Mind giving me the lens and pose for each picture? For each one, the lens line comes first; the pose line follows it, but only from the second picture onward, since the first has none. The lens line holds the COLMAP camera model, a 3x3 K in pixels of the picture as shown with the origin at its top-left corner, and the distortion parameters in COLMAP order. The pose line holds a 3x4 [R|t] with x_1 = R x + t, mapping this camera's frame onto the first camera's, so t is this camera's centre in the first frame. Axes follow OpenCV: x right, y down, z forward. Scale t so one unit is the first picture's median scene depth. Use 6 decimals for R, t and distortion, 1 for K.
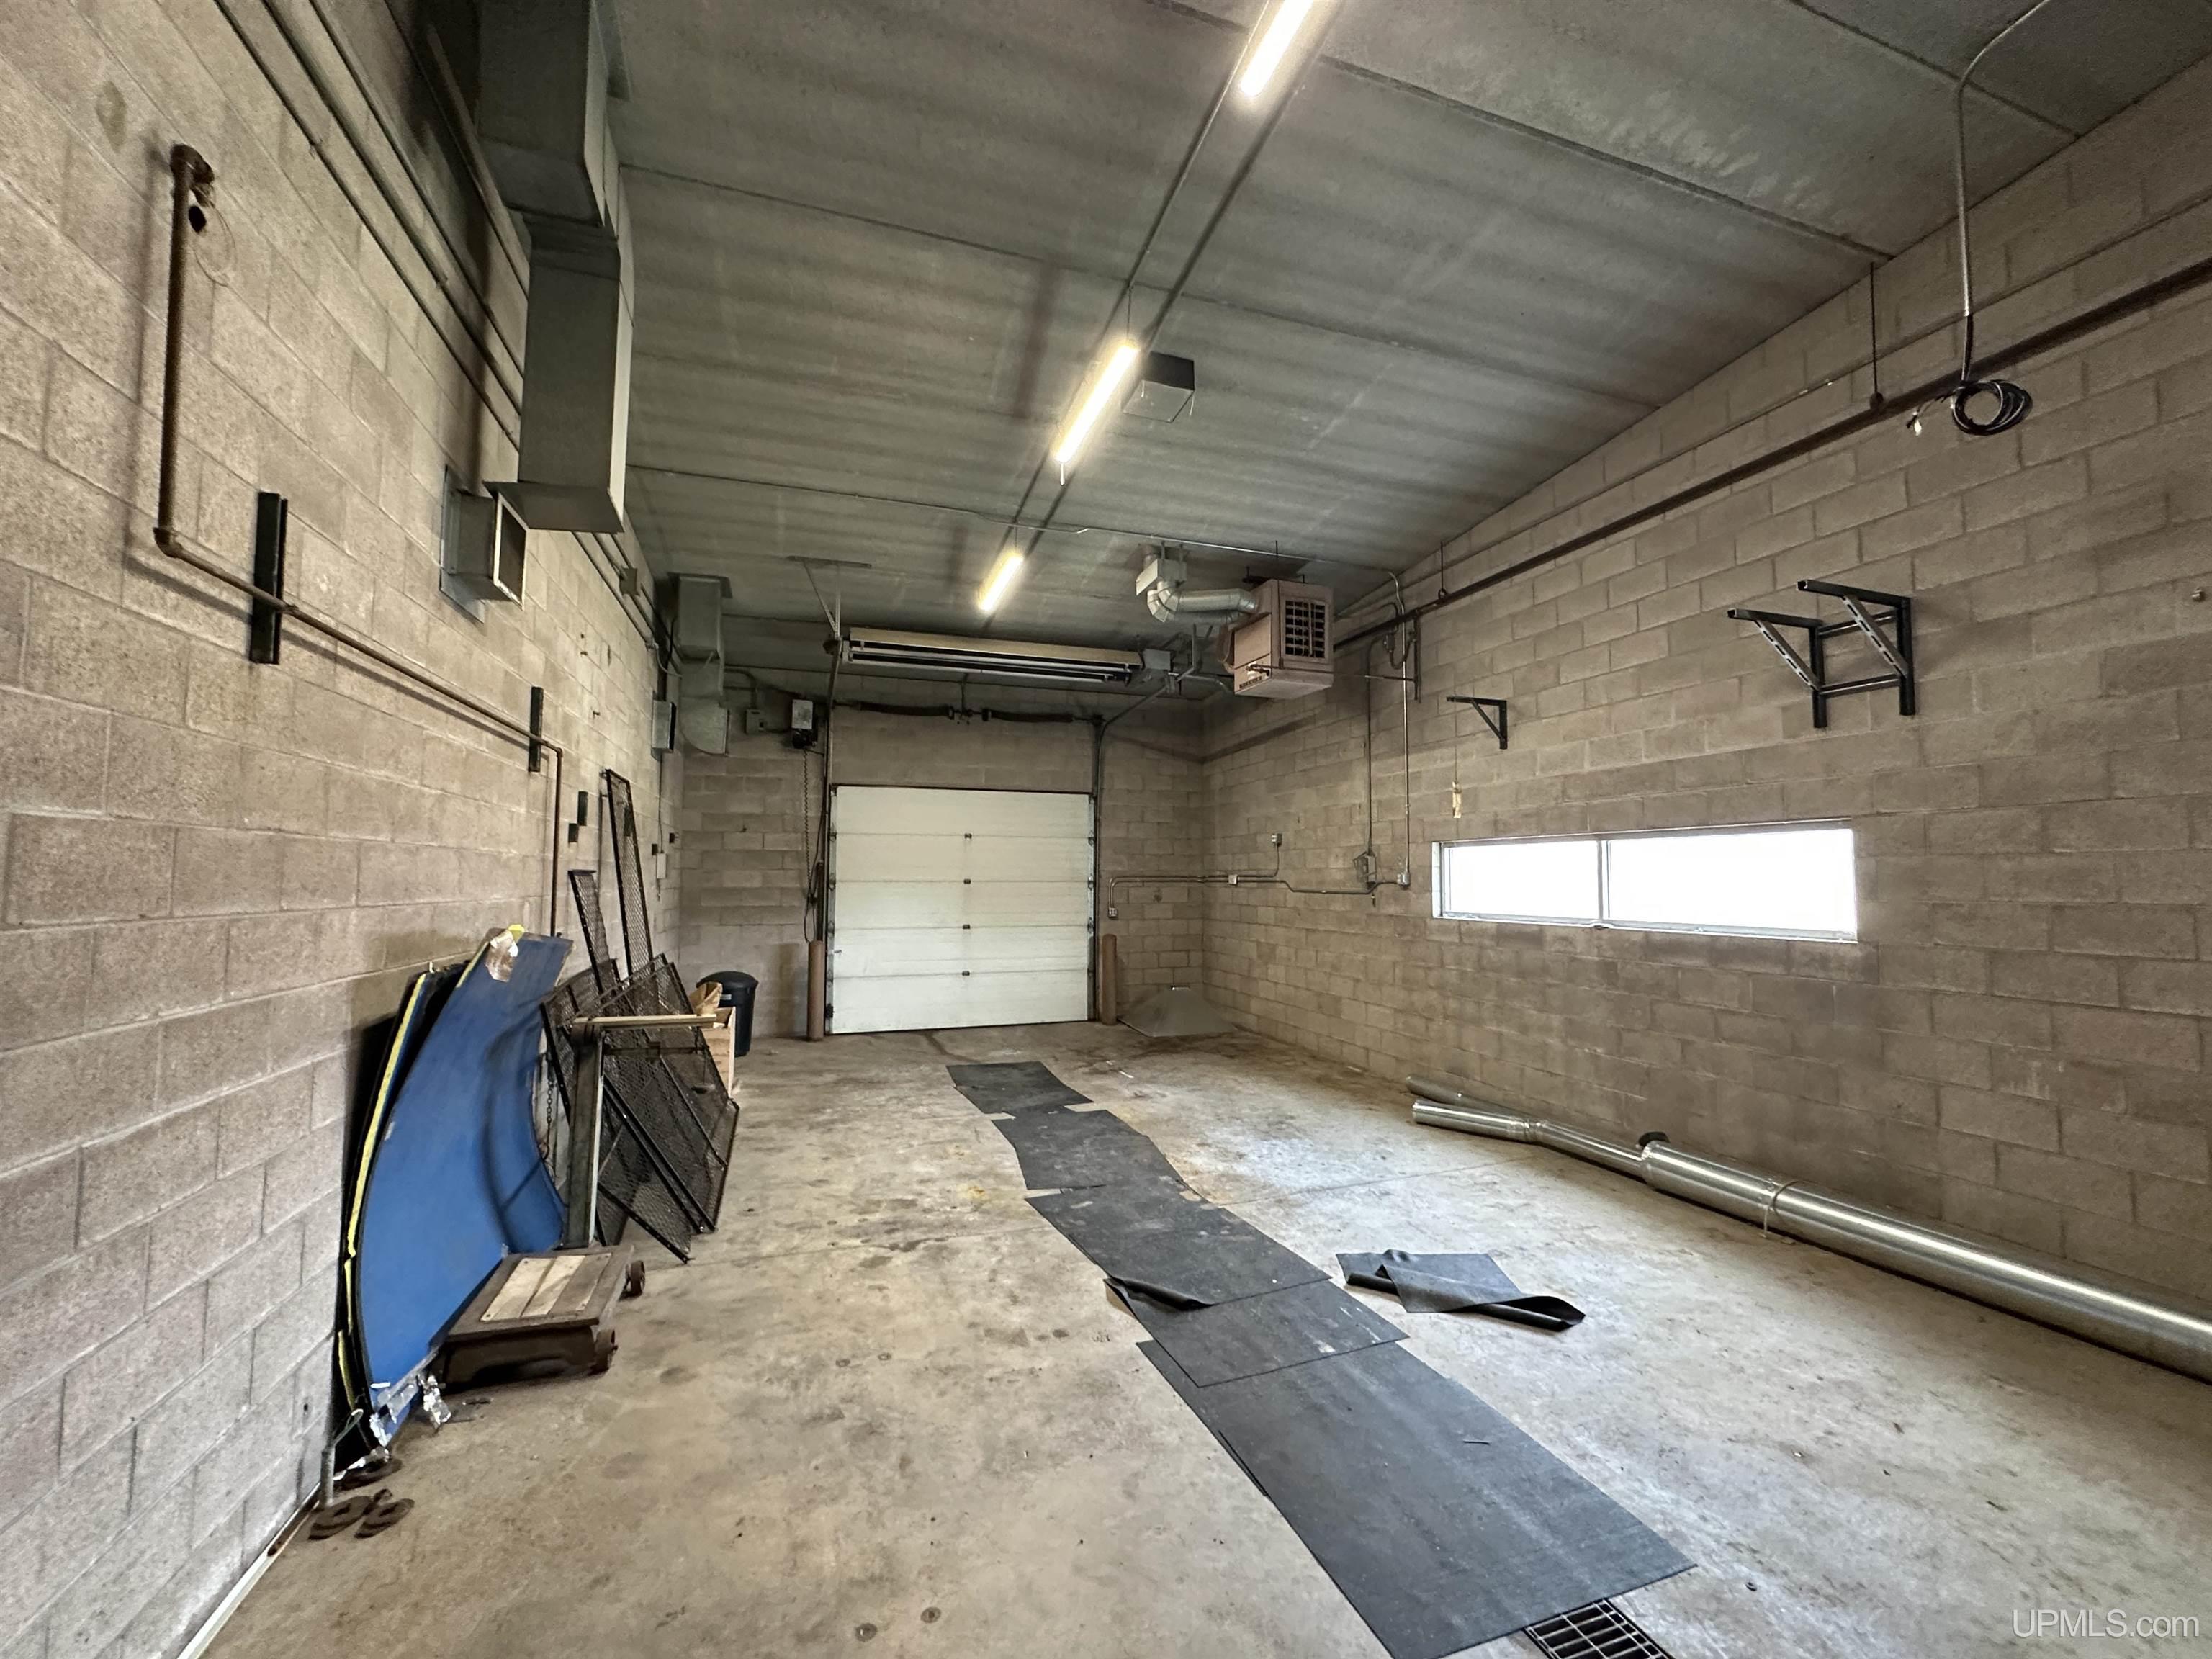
lens RADIAL K [[886.9, 0, 1103.8], [0, 886.9, 828.8], [0, 0, 1]] dist [-0.007290, 0.001274]
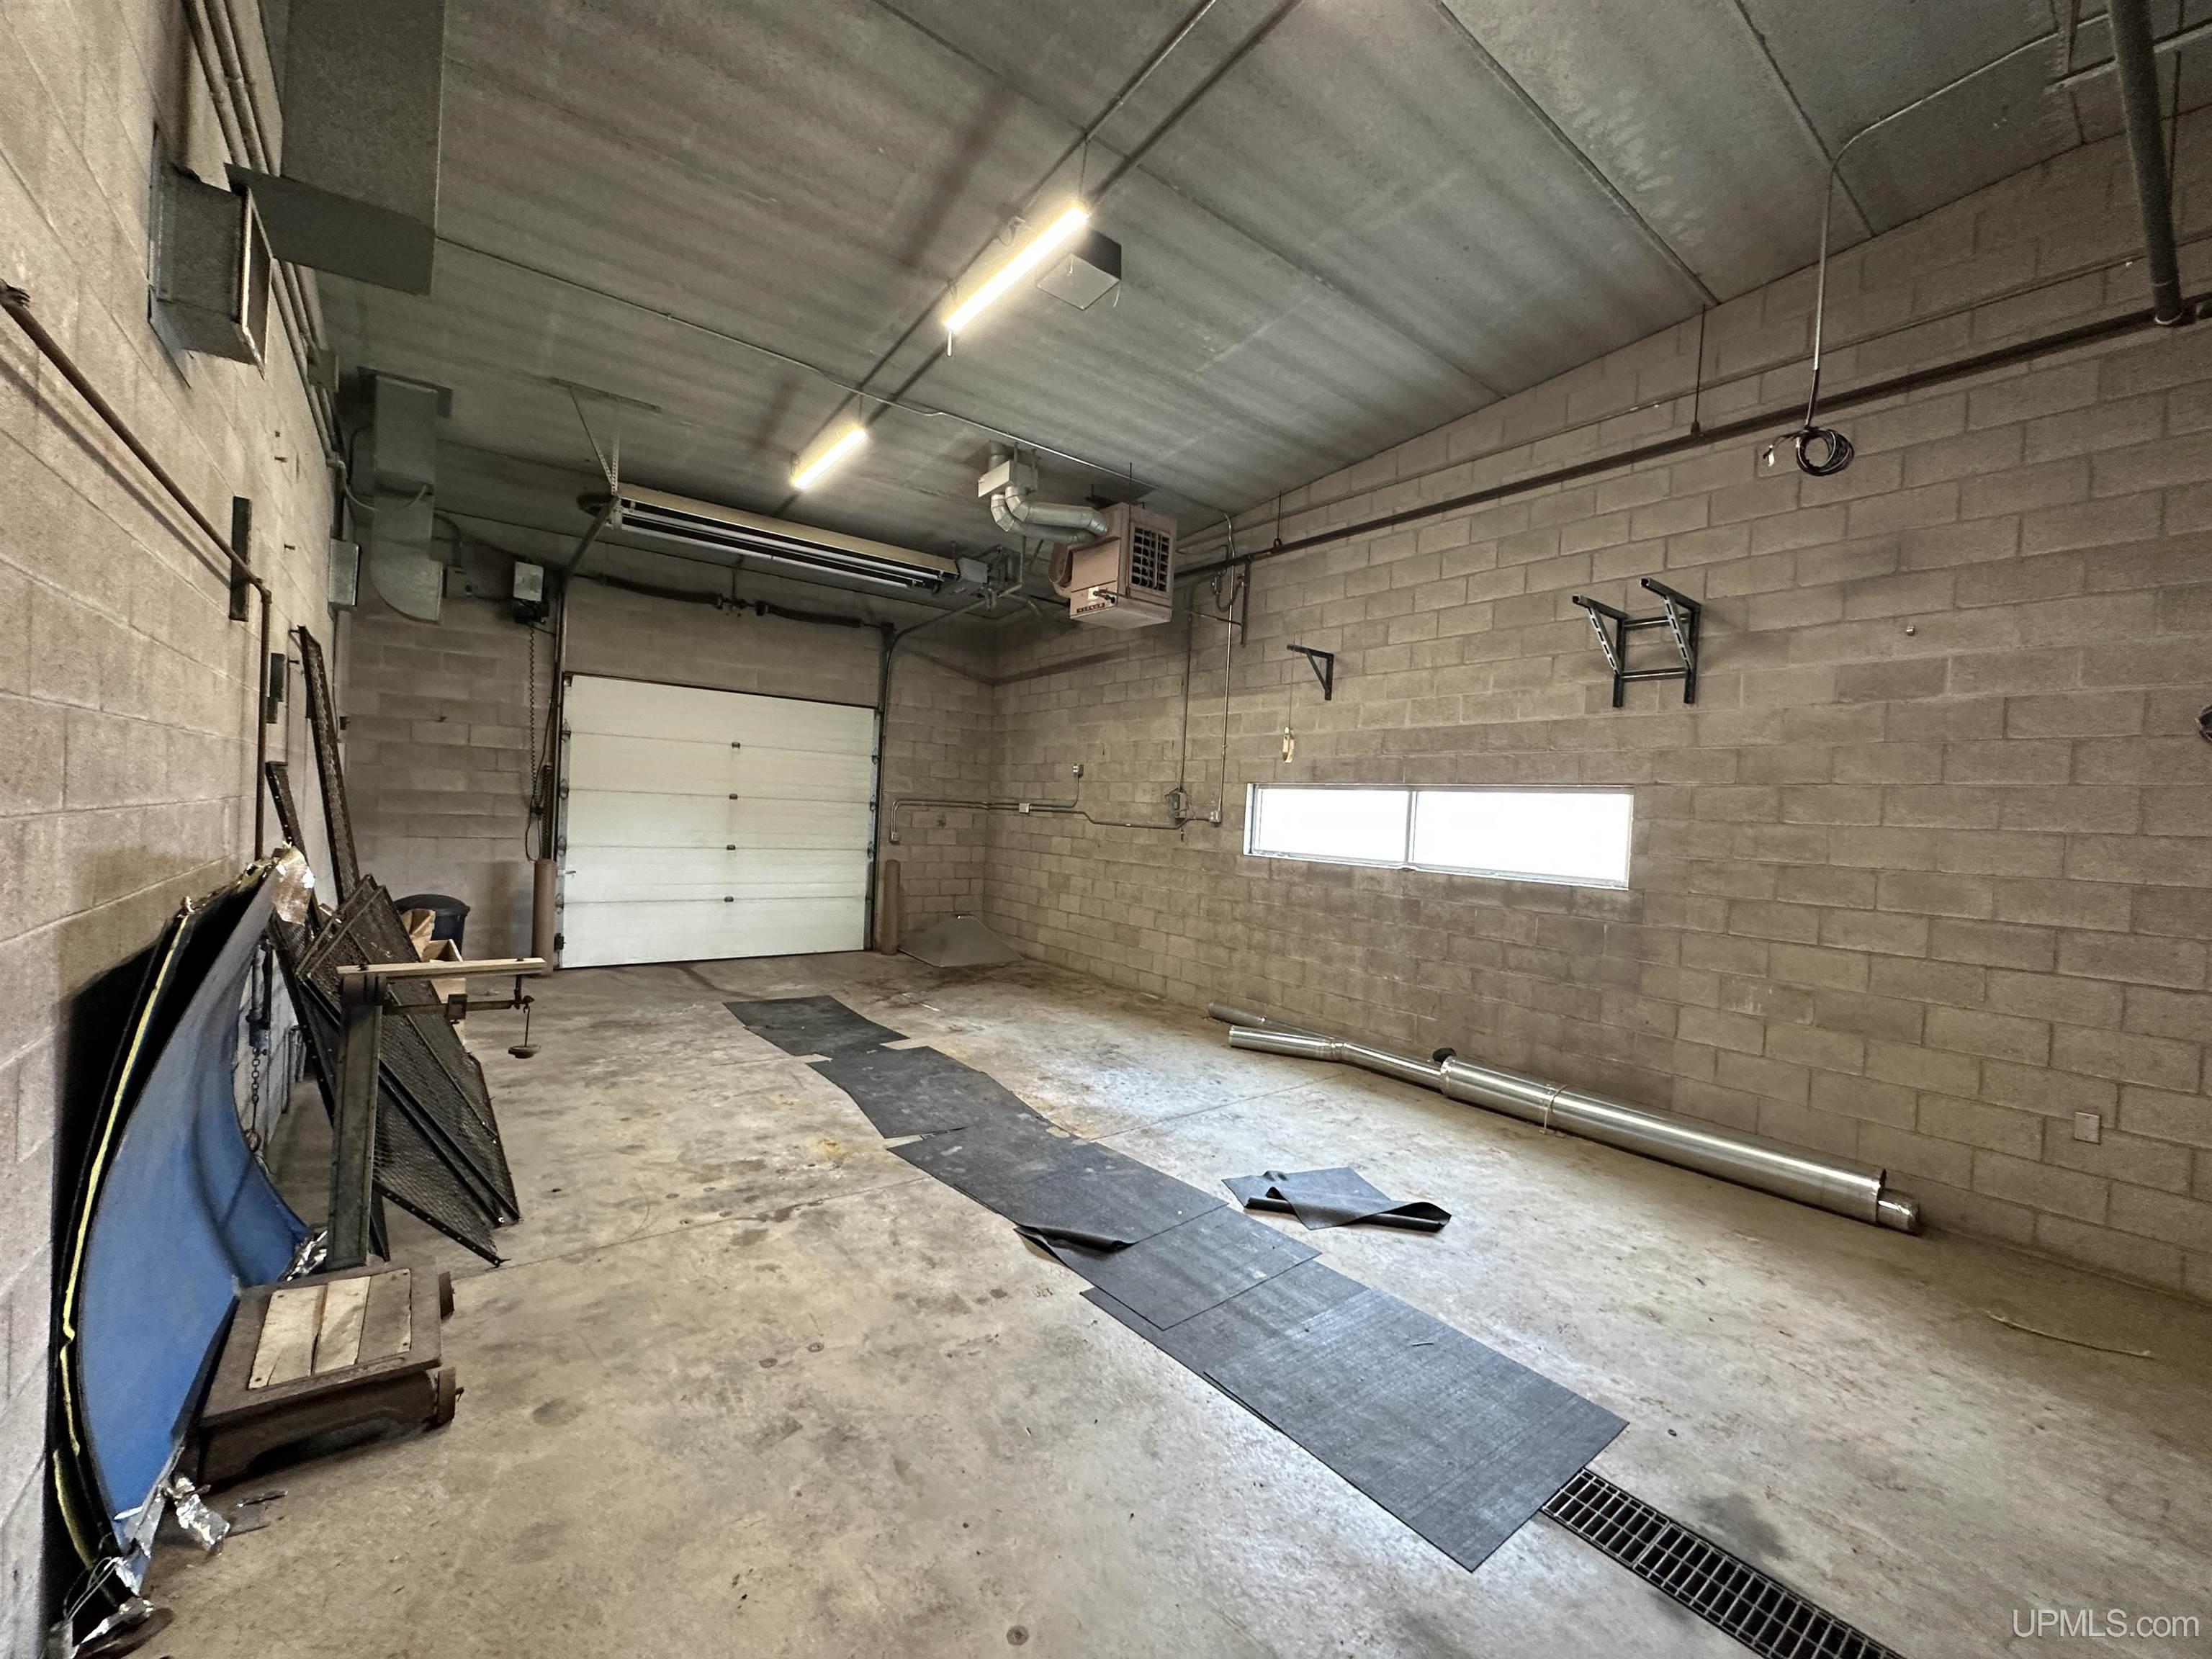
lens RADIAL K [[886.9, 0, 1107.7], [0, 886.9, 830.4], [0, 0, 1]] dist [-0.007290, 0.001274]
pose [[0.944601, 0.036774, 0.326154, -0.214282], [-0.064911, 0.995008, 0.075805, 0.003587], [-0.321738, -0.092776, 0.942272, 0.102172]]
